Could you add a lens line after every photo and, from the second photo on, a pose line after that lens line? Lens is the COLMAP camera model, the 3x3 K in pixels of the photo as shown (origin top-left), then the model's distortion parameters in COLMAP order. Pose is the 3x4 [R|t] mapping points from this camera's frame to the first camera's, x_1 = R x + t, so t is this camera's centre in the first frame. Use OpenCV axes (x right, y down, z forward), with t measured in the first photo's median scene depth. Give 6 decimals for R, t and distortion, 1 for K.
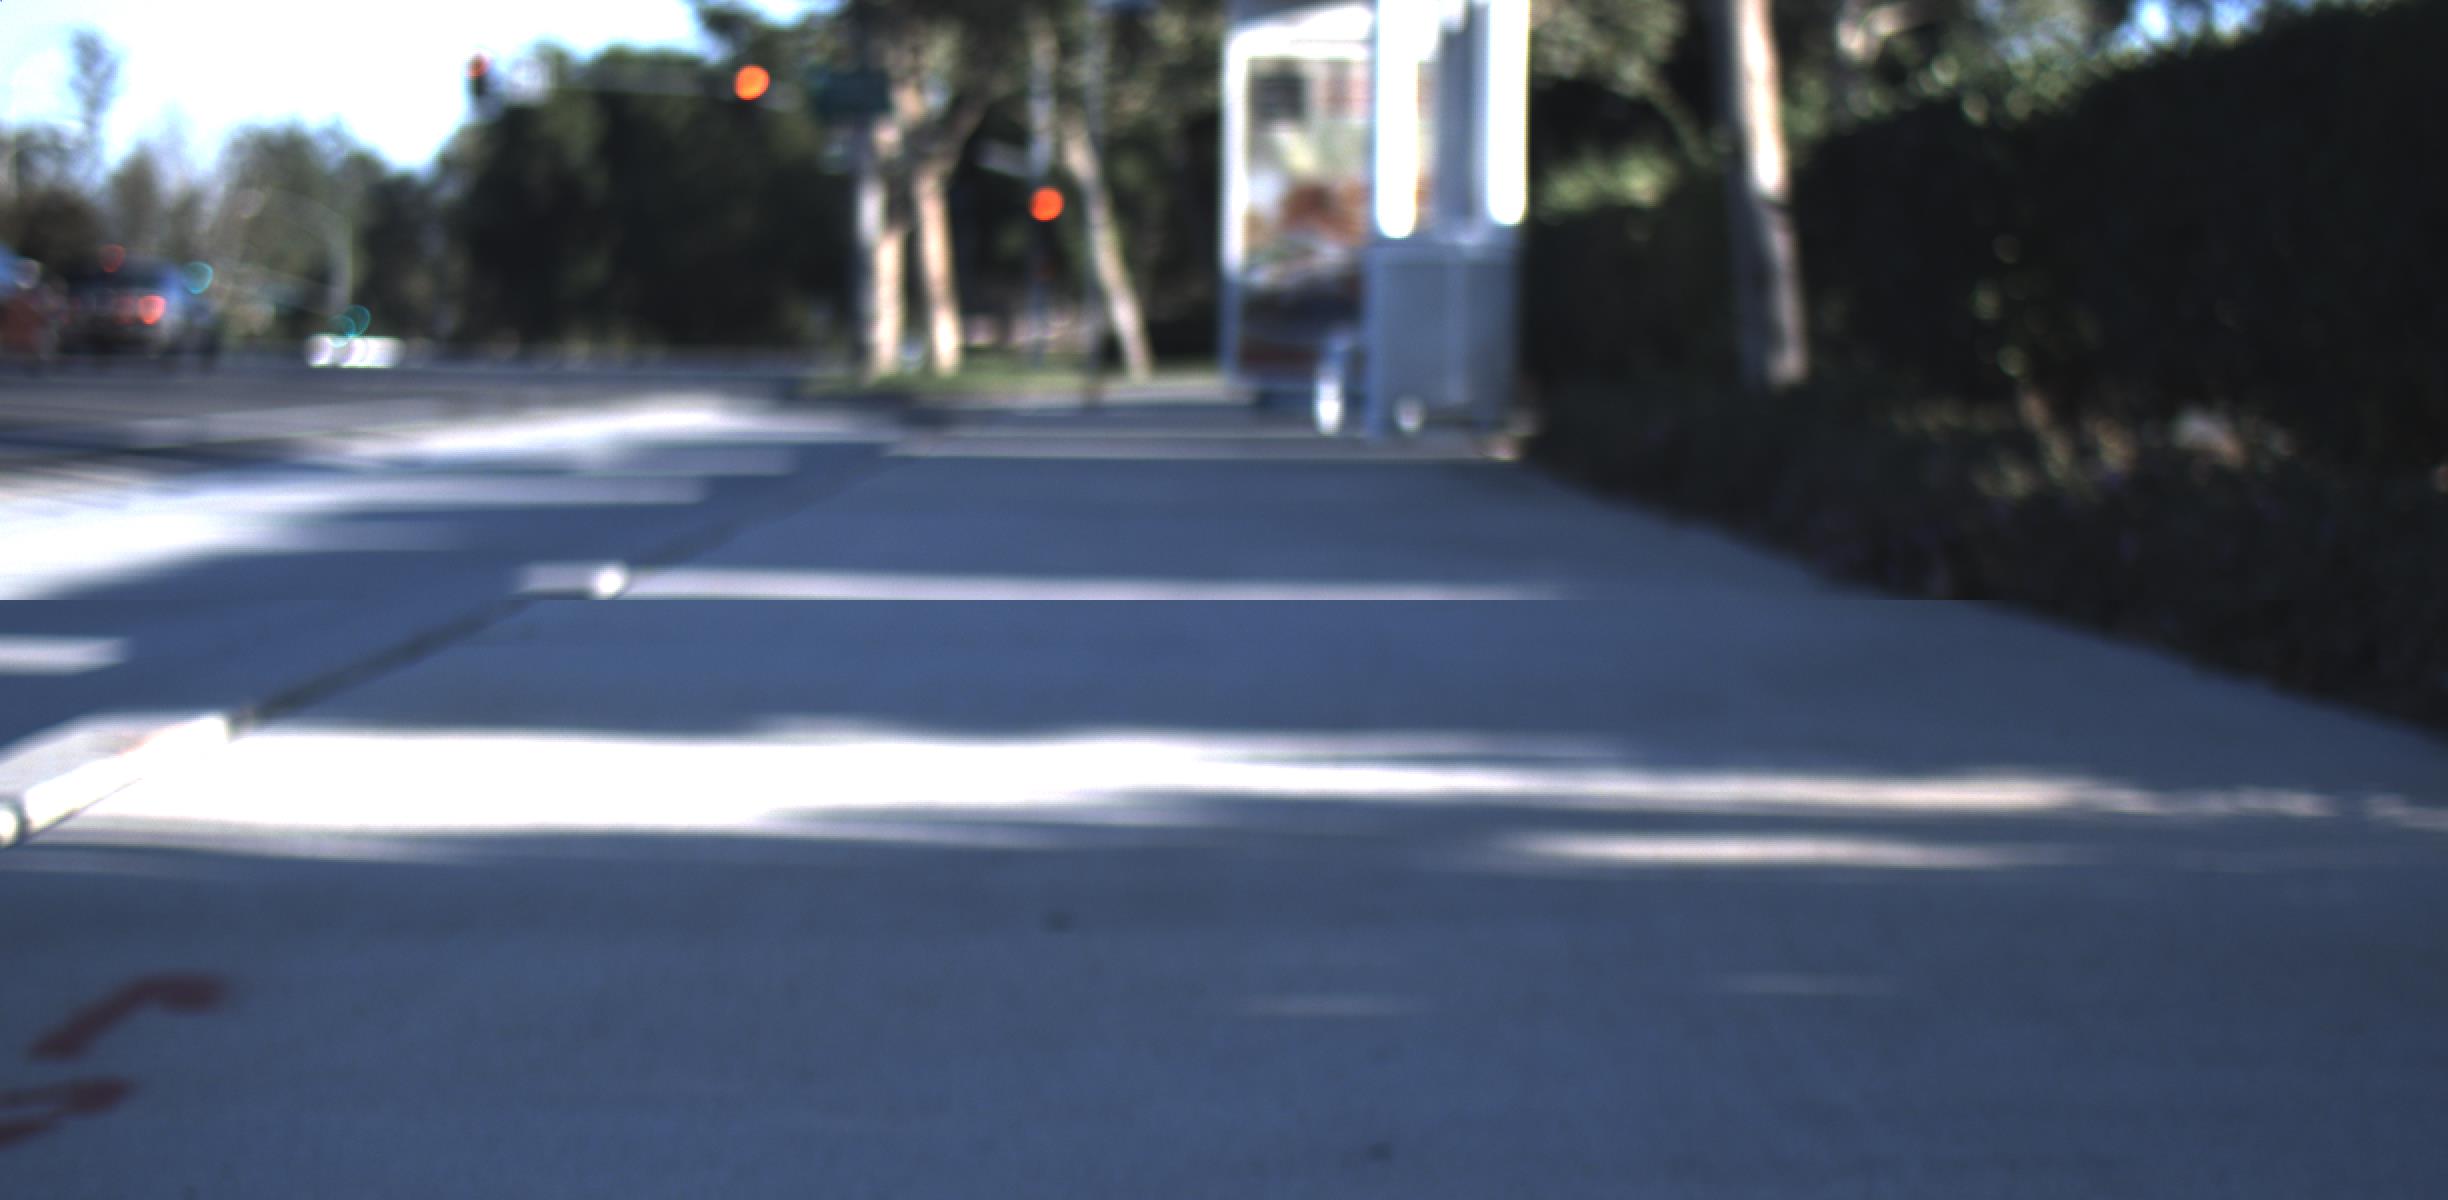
lens RADIAL K [[4982.5, 0, 1232.5], [0, 4982.5, 743.7], [0, 0, 1]] dist [0.016483, 0.550735]
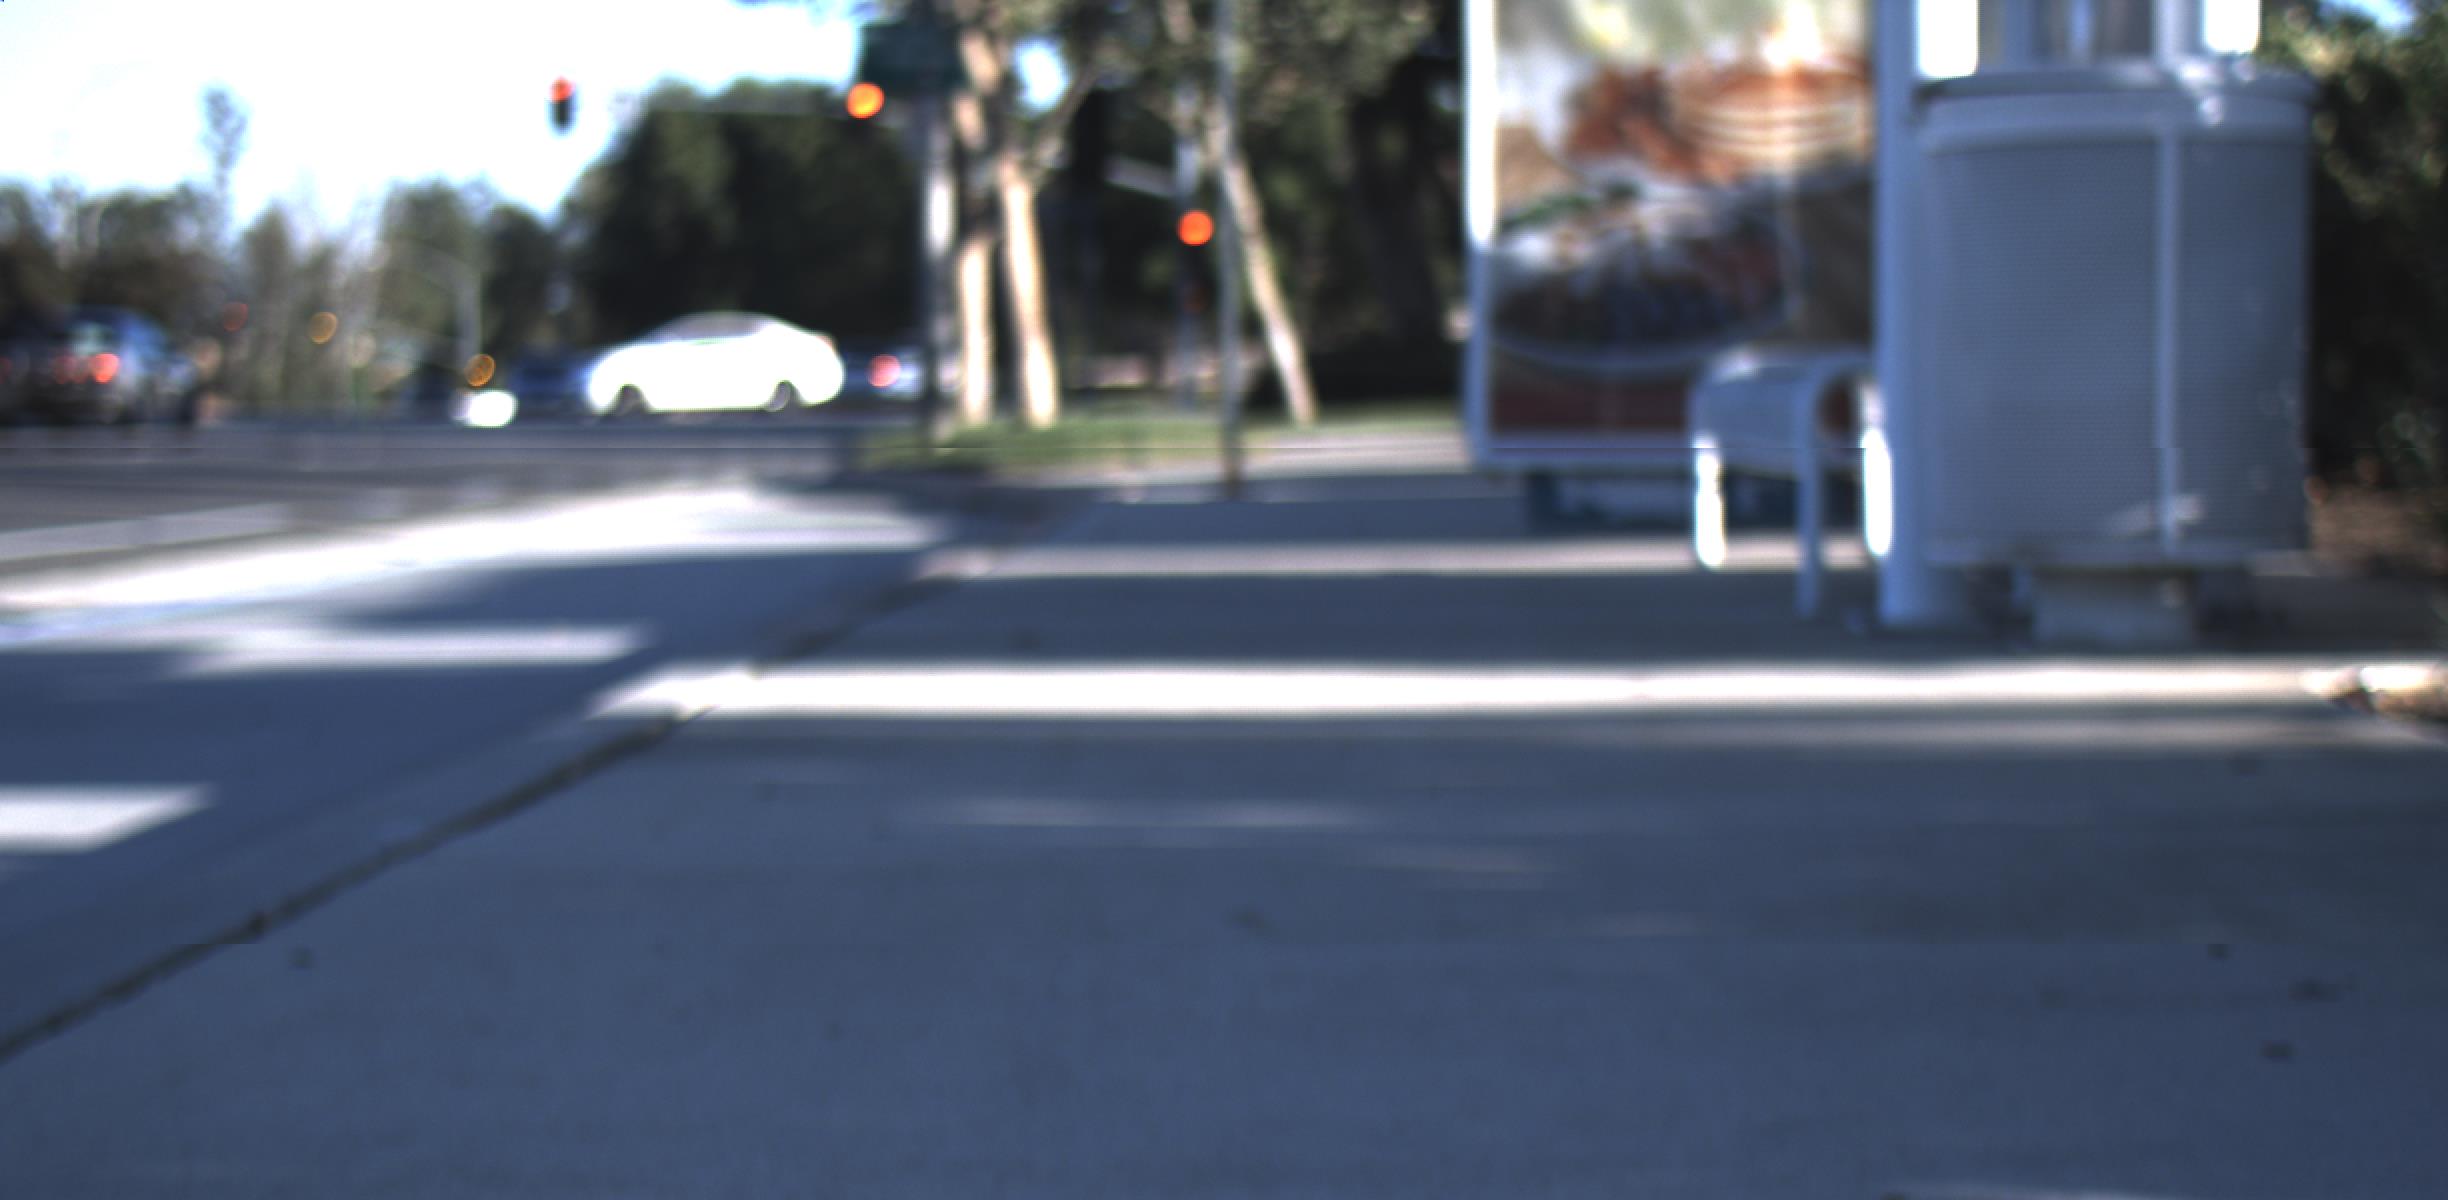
lens RADIAL K [[4982.5, 0, 1232.5], [0, 4982.5, 743.7], [0, 0, 1]] dist [0.016483, 0.550735]
pose [[0.999215, -0.020263, -0.034029, -0.003631], [0.020016, 0.999771, -0.007584, -0.014831], [0.034175, 0.006897, 0.999392, 0.183654]]
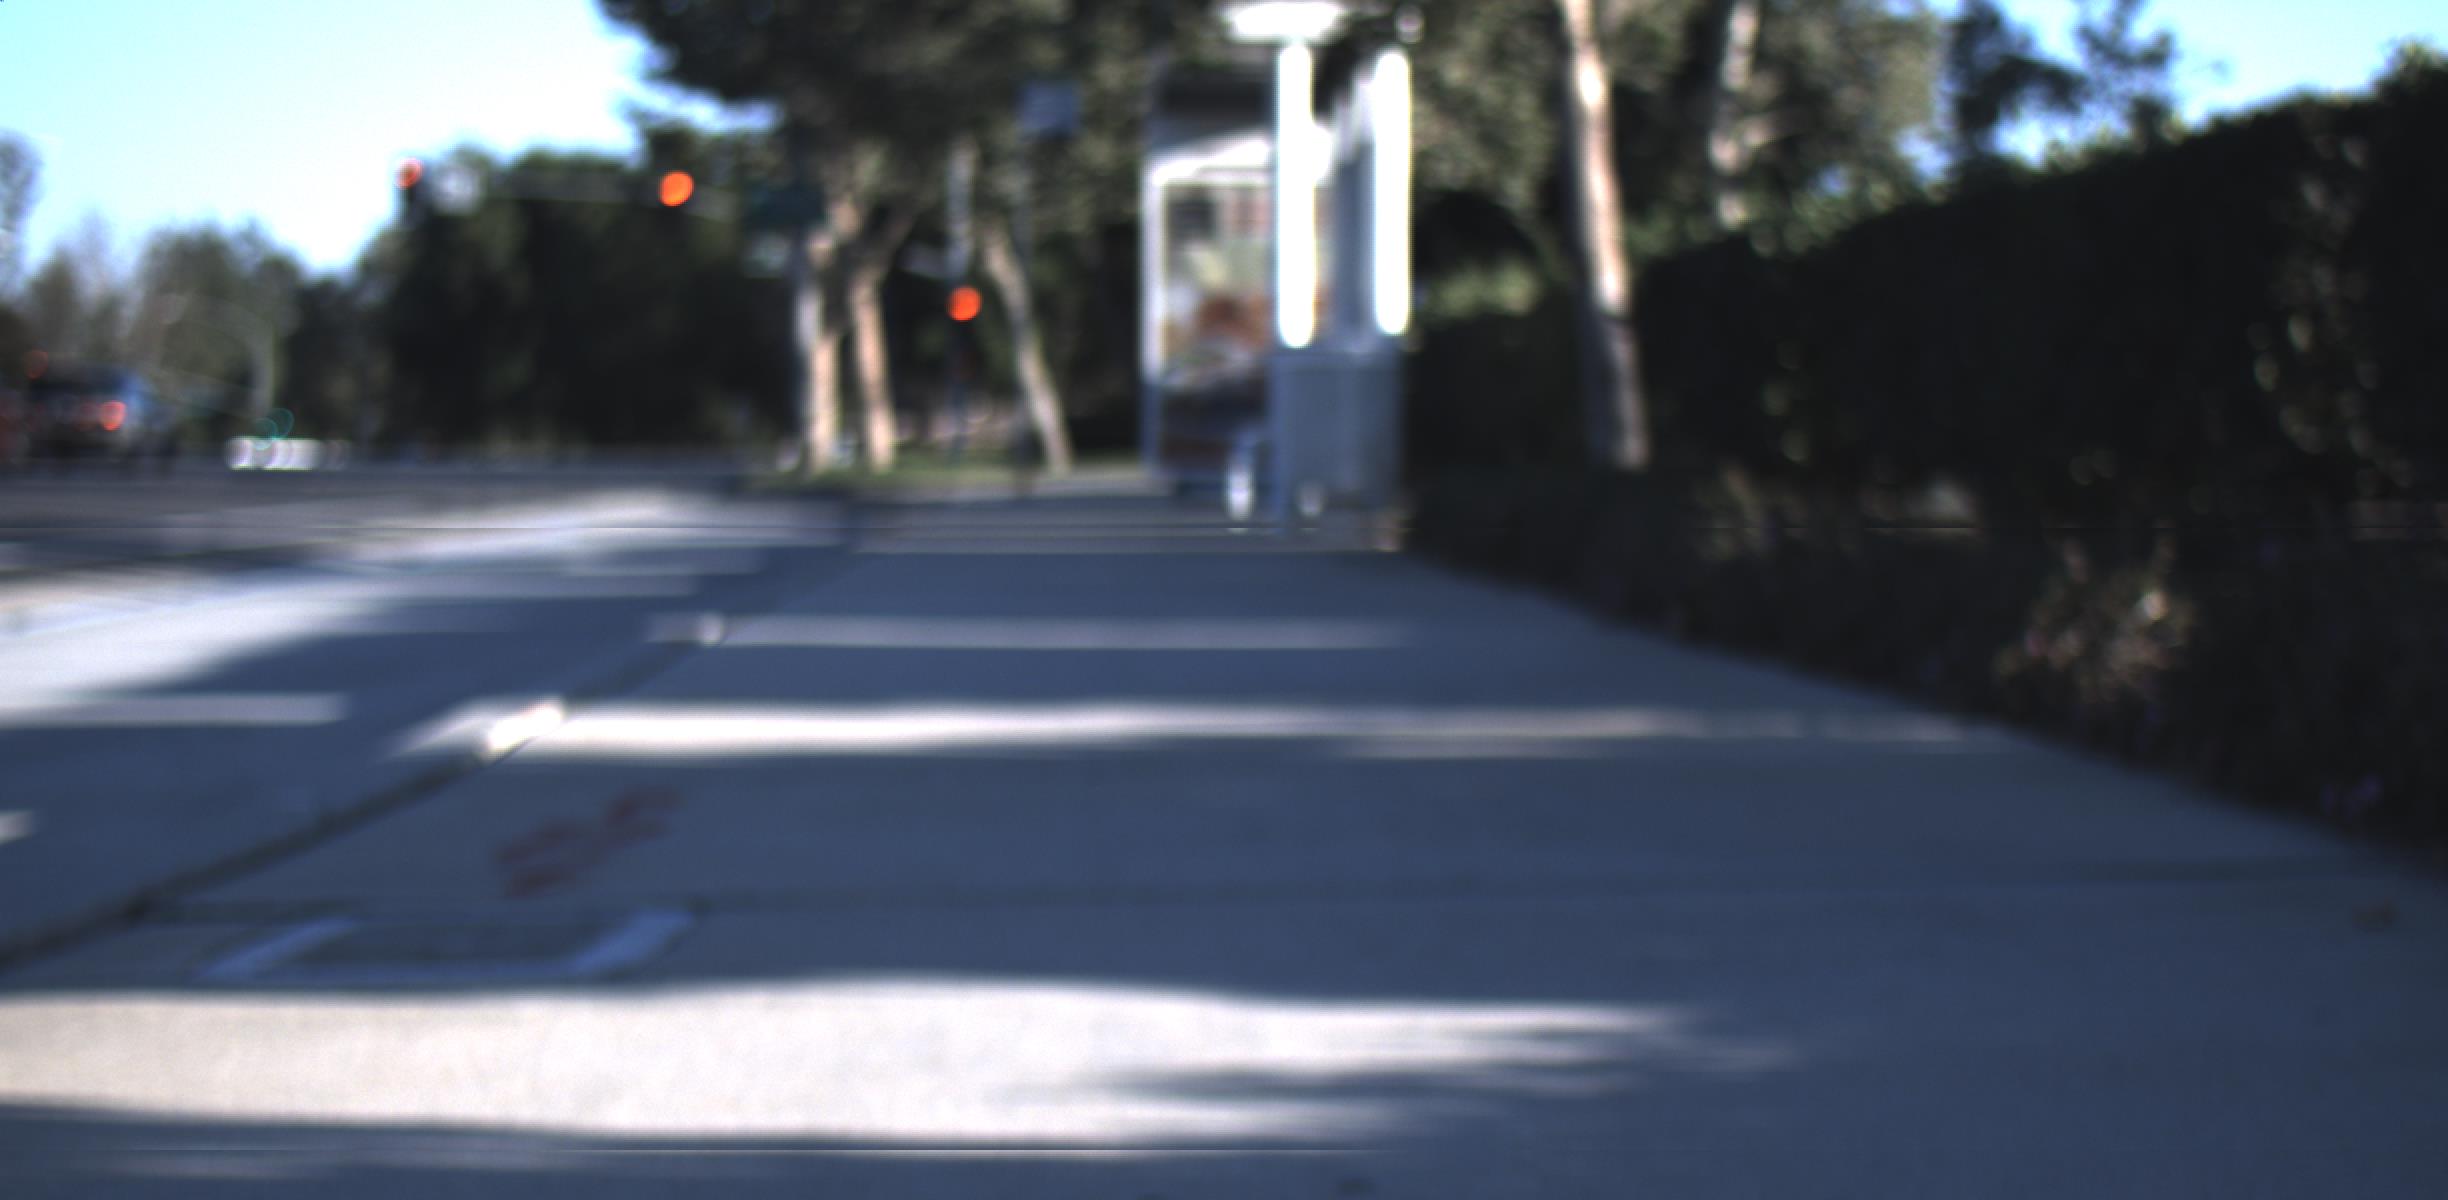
lens RADIAL K [[4982.5, 0, 1232.5], [0, 4982.5, 743.7], [0, 0, 1]] dist [0.016483, 0.550735]
pose [[0.999801, -0.010821, 0.016766, -0.000650], [0.011132, 0.999766, -0.018569, 0.003576], [-0.016561, 0.018751, 0.999687, -0.045879]]
